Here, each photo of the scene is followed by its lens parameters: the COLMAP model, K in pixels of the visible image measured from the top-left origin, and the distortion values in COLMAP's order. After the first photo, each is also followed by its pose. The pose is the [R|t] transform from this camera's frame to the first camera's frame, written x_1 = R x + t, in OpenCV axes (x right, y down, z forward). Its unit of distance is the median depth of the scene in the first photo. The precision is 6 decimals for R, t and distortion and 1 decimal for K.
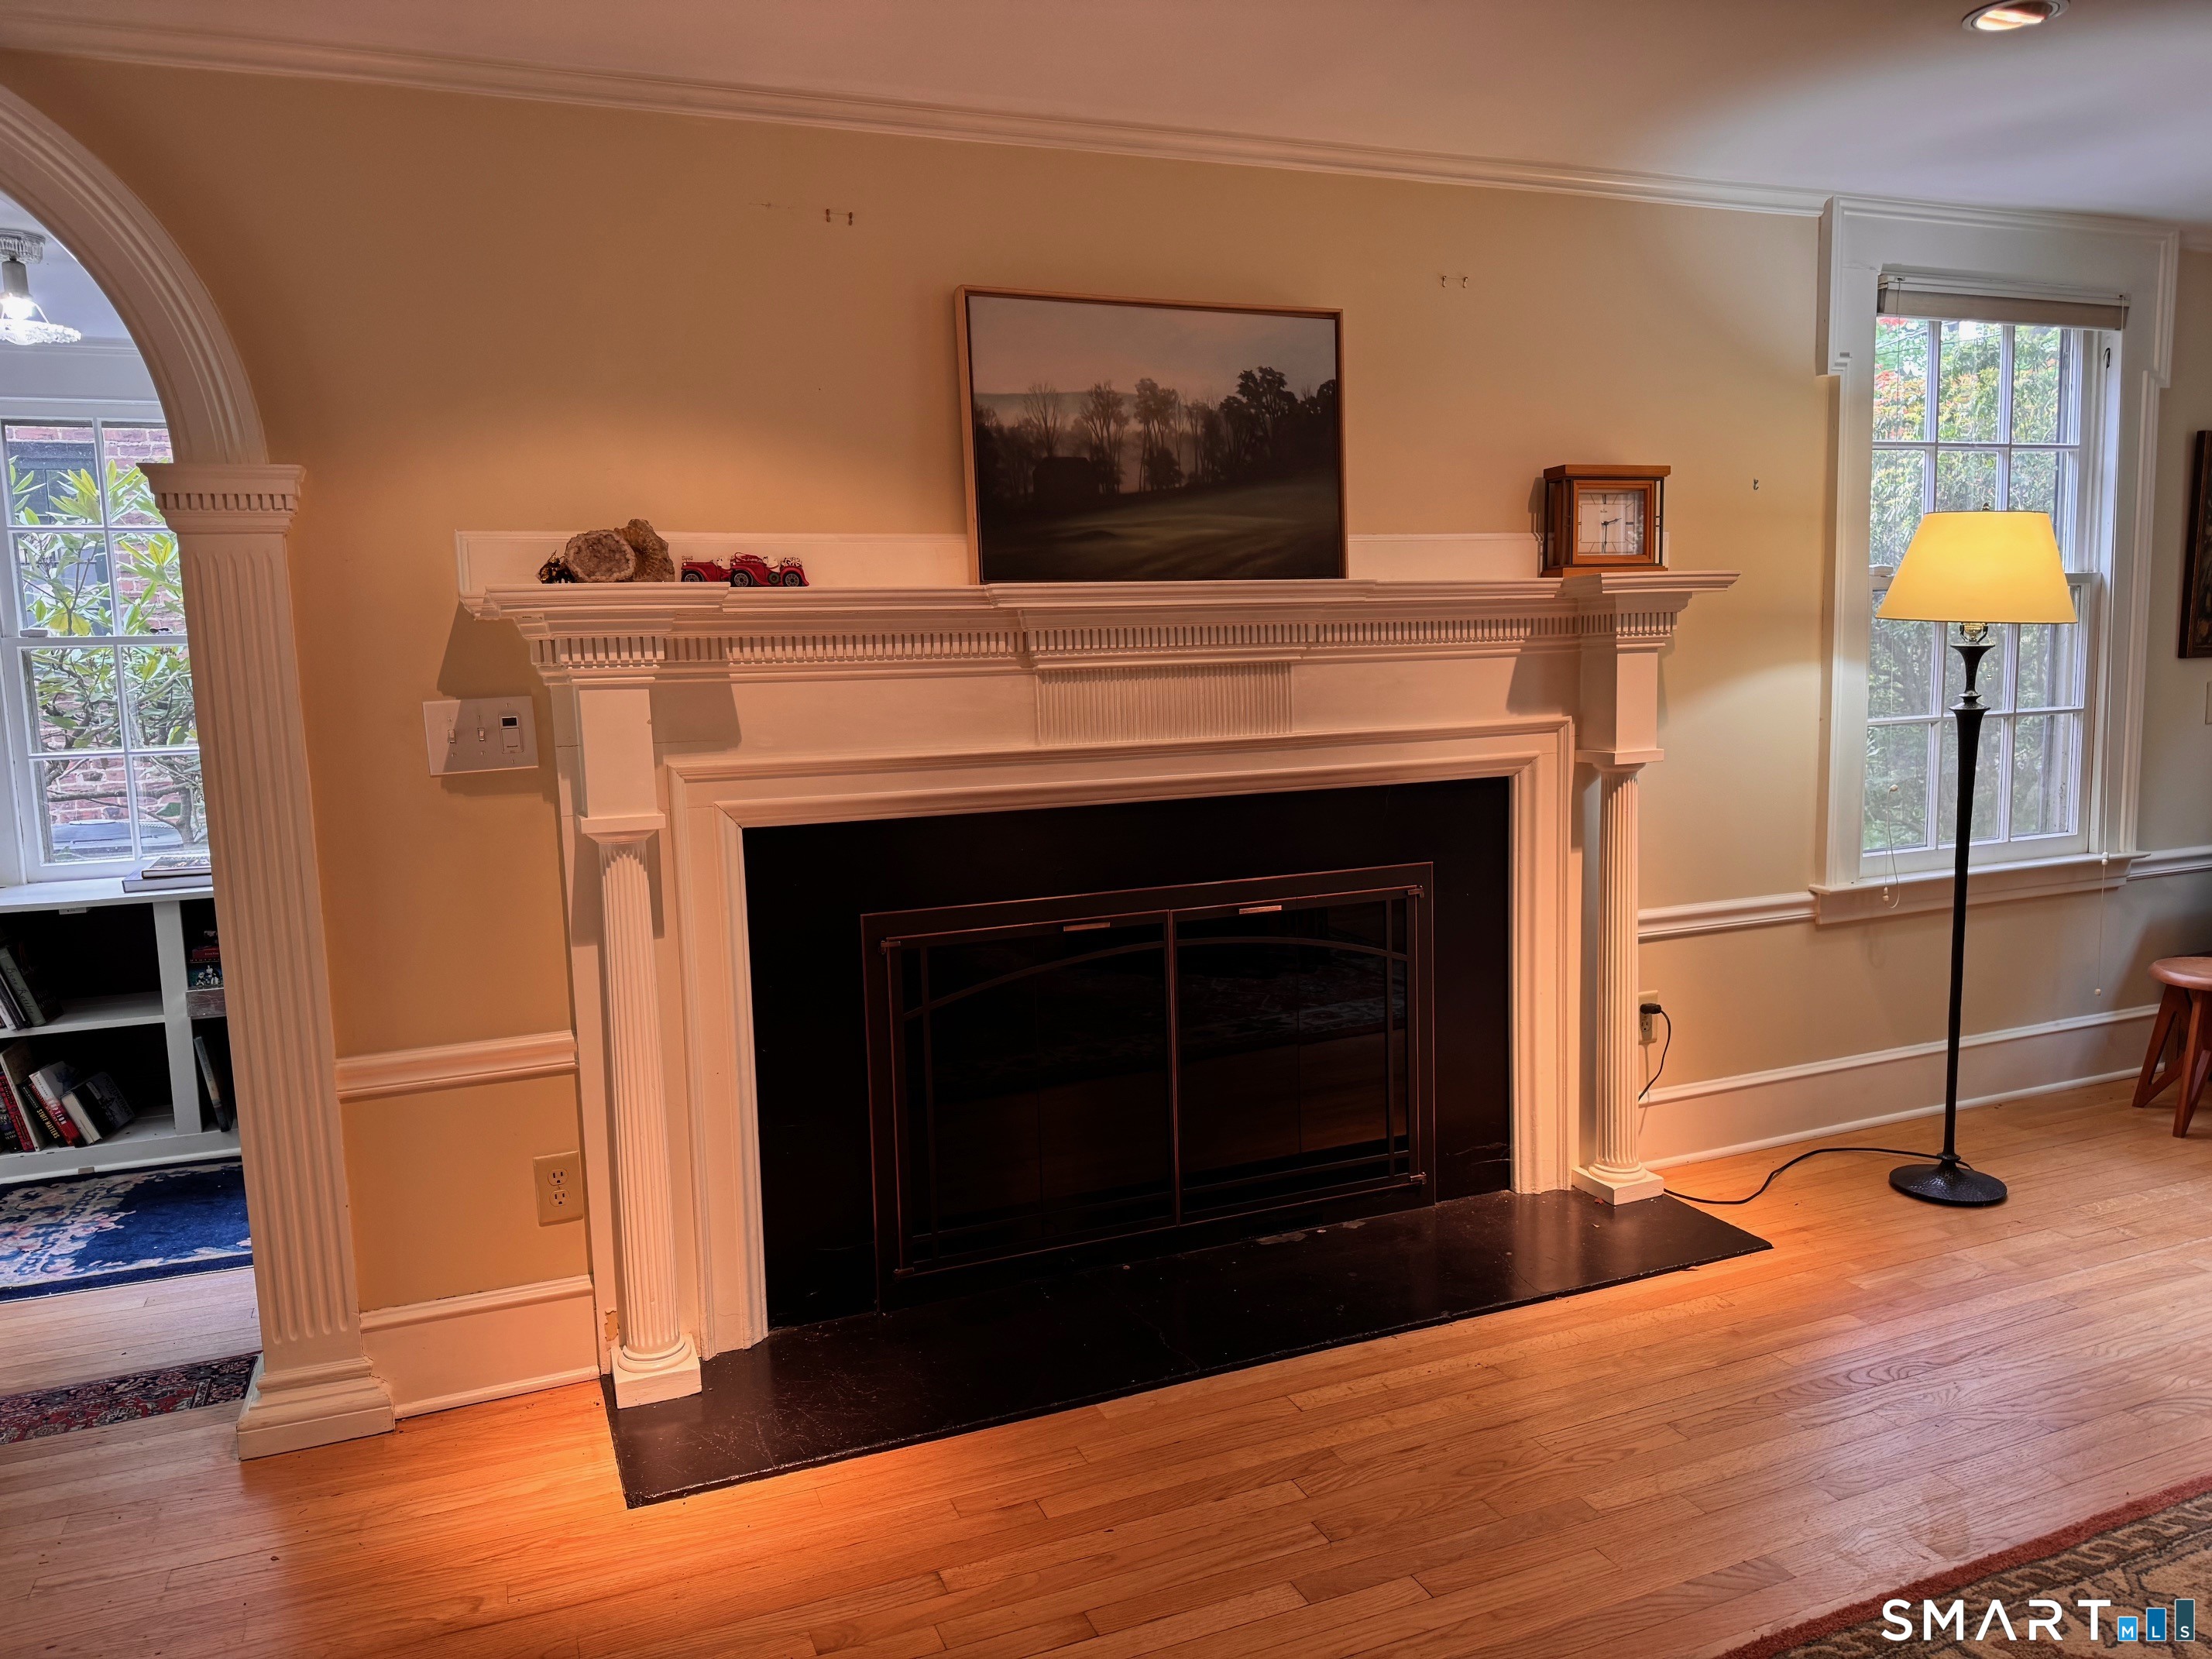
lens RADIAL K [[1565.3, 0, 1106.0], [0, 1565.3, 829.5], [0, 0, 1]] dist [0.139124, -0.220423]
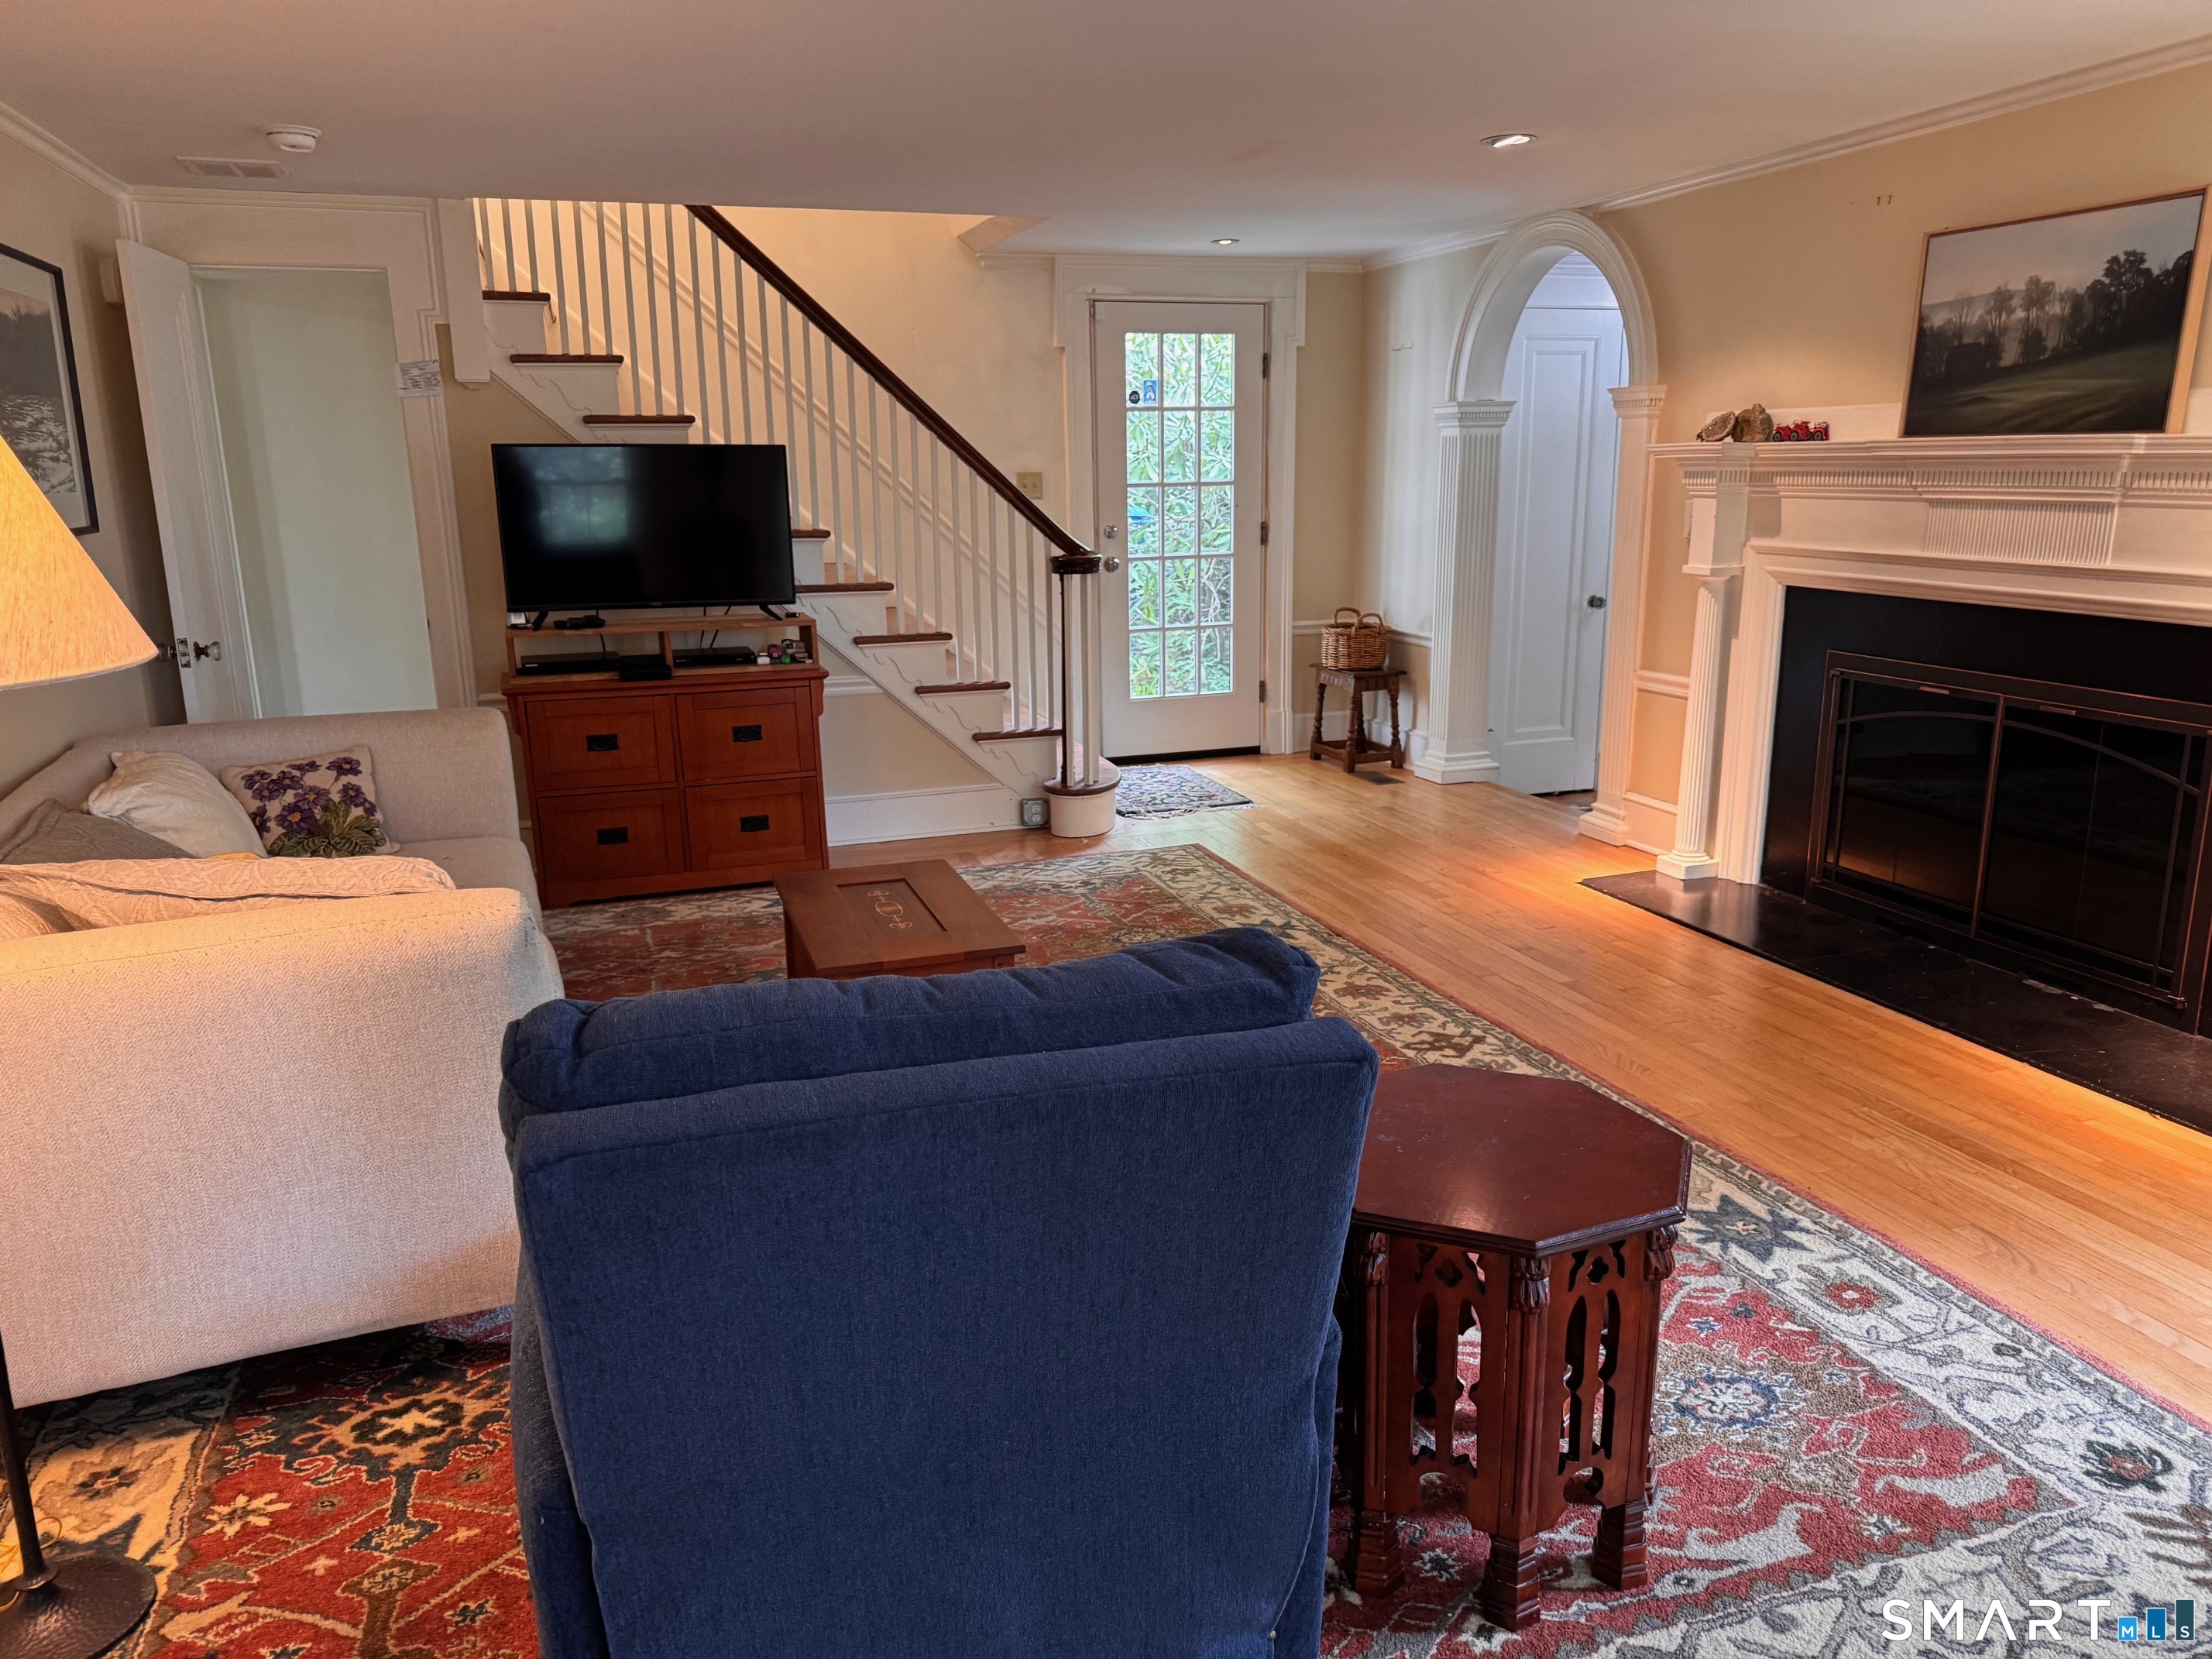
lens RADIAL K [[1565.7, 0, 1118.4], [0, 1565.7, 830.2], [0, 0, 1]] dist [0.052432, -0.054940]
pose [[-0.061408, 0.253316, -0.965433, 1.400986], [-0.110322, 0.959609, 0.258805, -0.100416], [0.991997, 0.122402, -0.030981, 0.344040]]
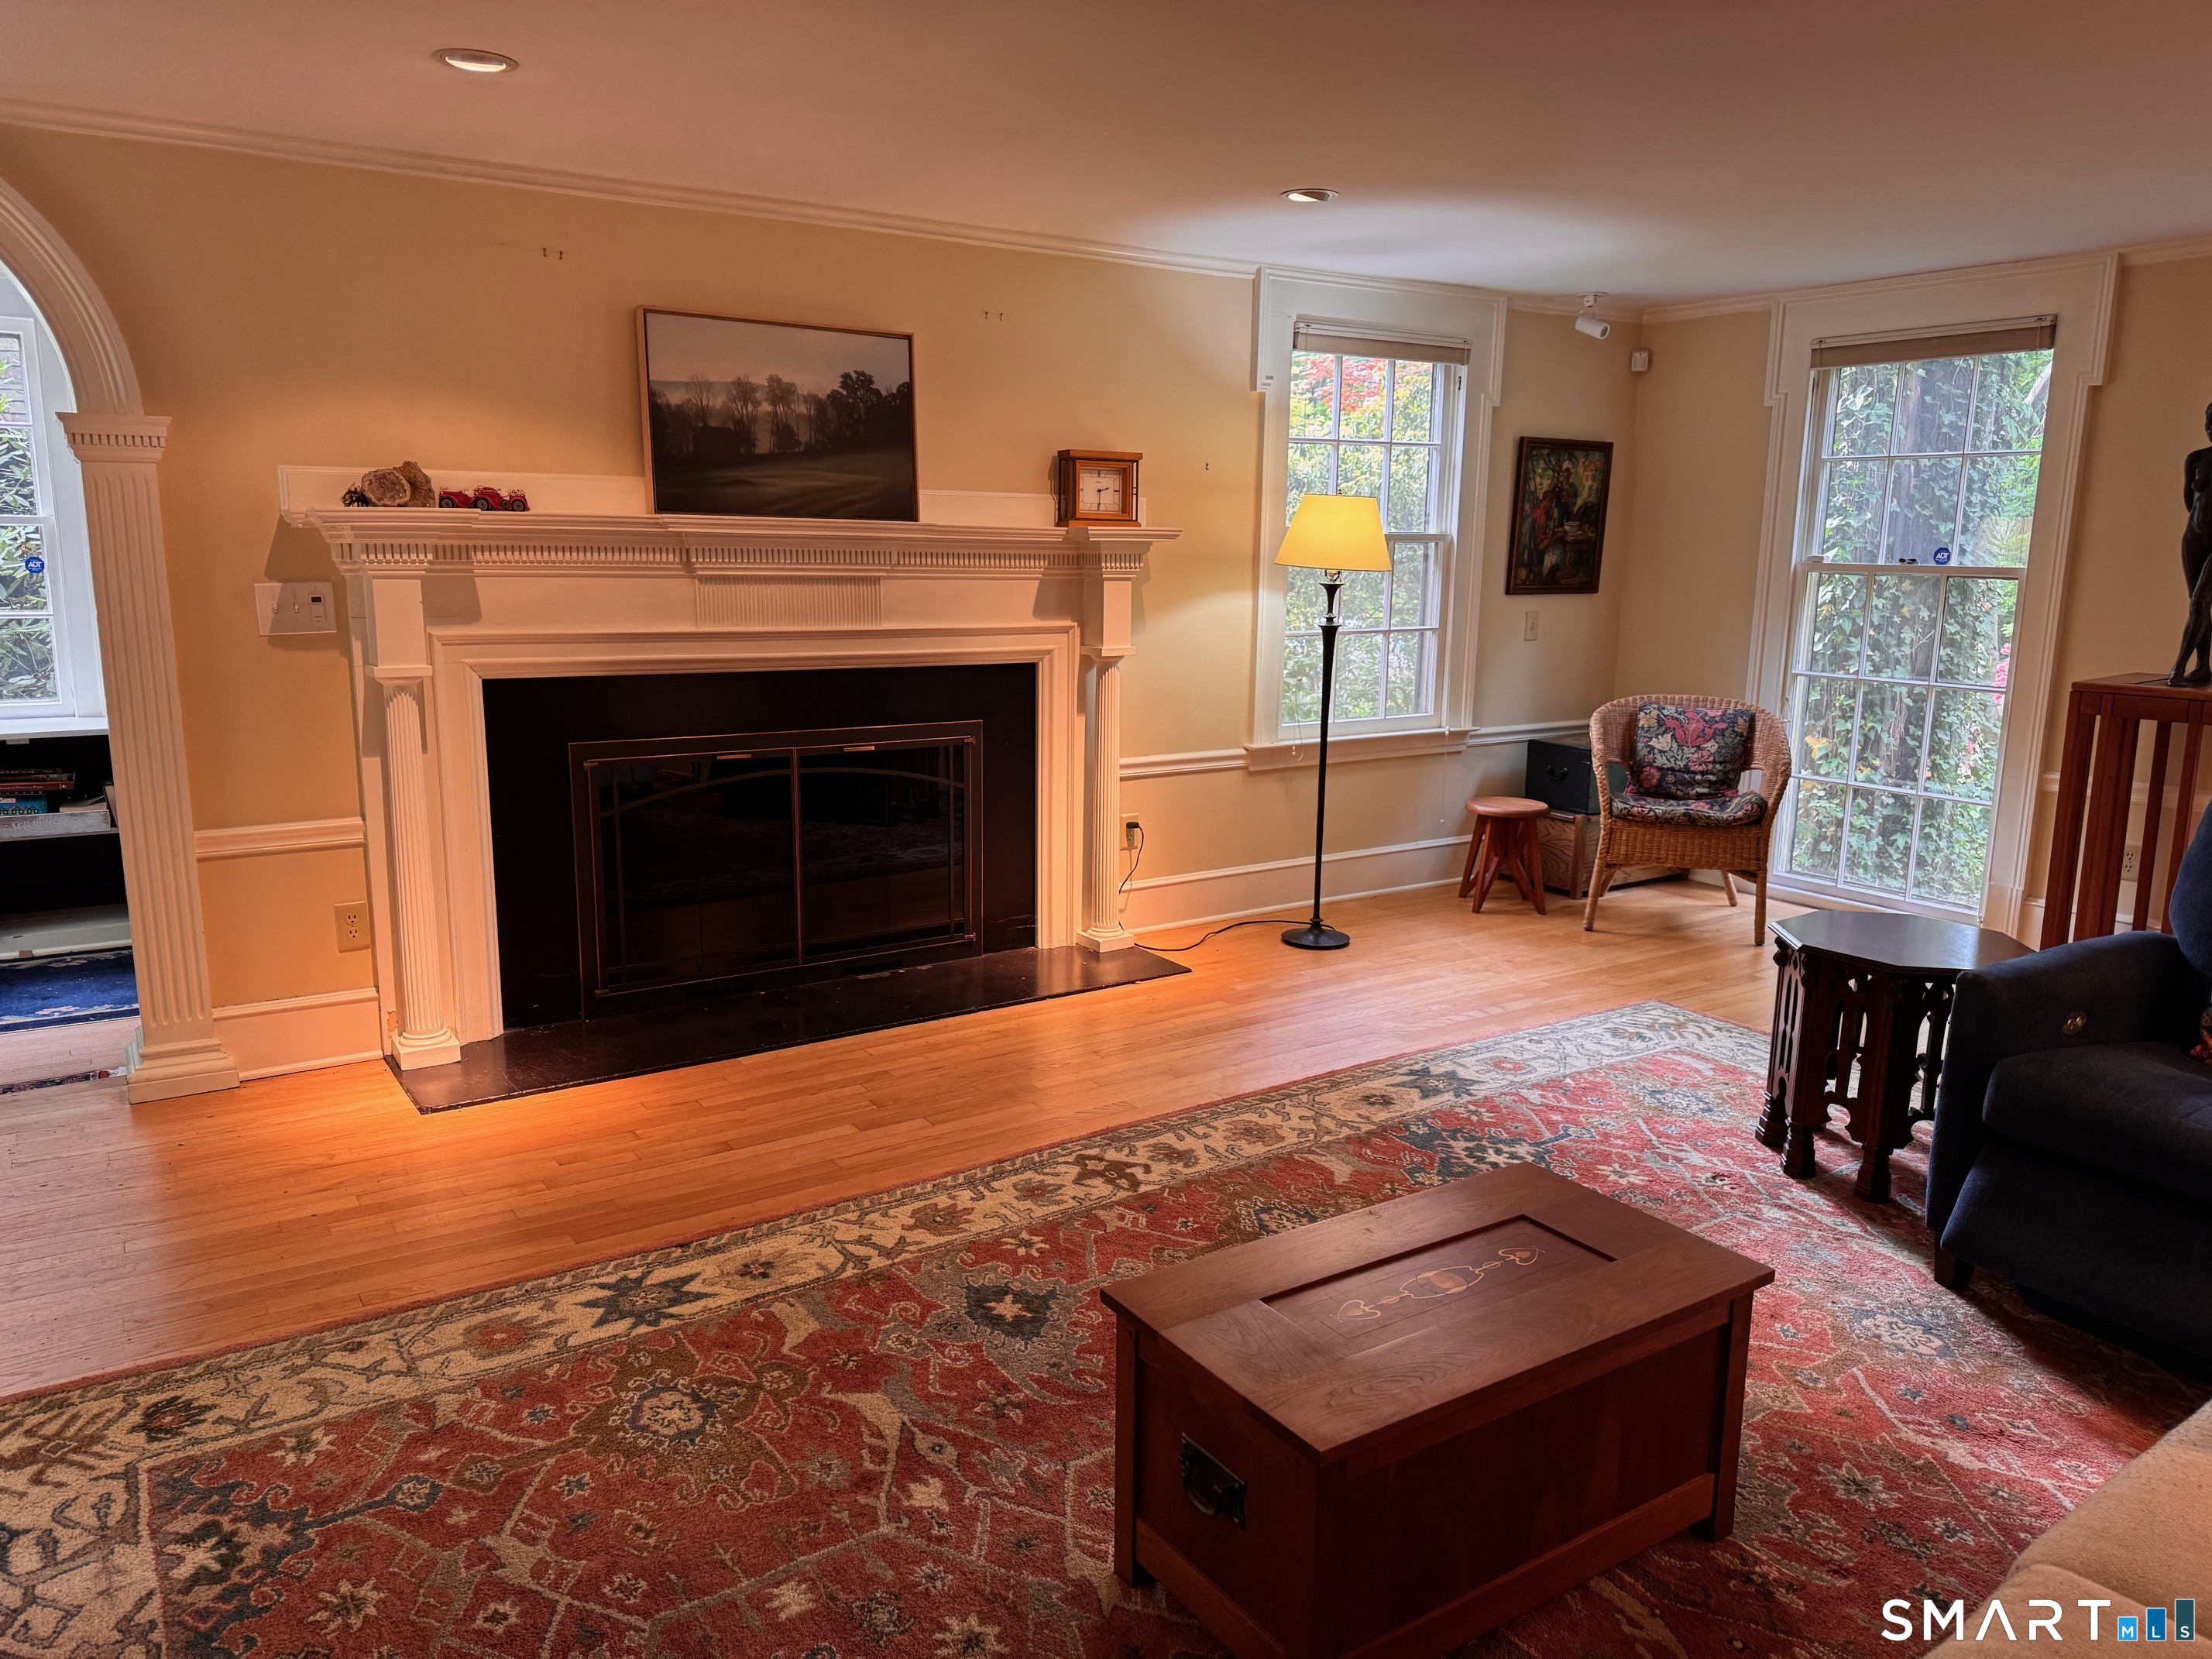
lens RADIAL K [[1546.1, 0, 1090.7], [0, 1546.1, 839.9], [0, 0, 1]] dist [0.138157, -0.209931]
pose [[0.980931, 0.001295, 0.194351, 0.030698], [-0.014135, 0.997805, 0.064691, 0.040742], [-0.193841, -0.066204, 0.978797, -0.472405]]
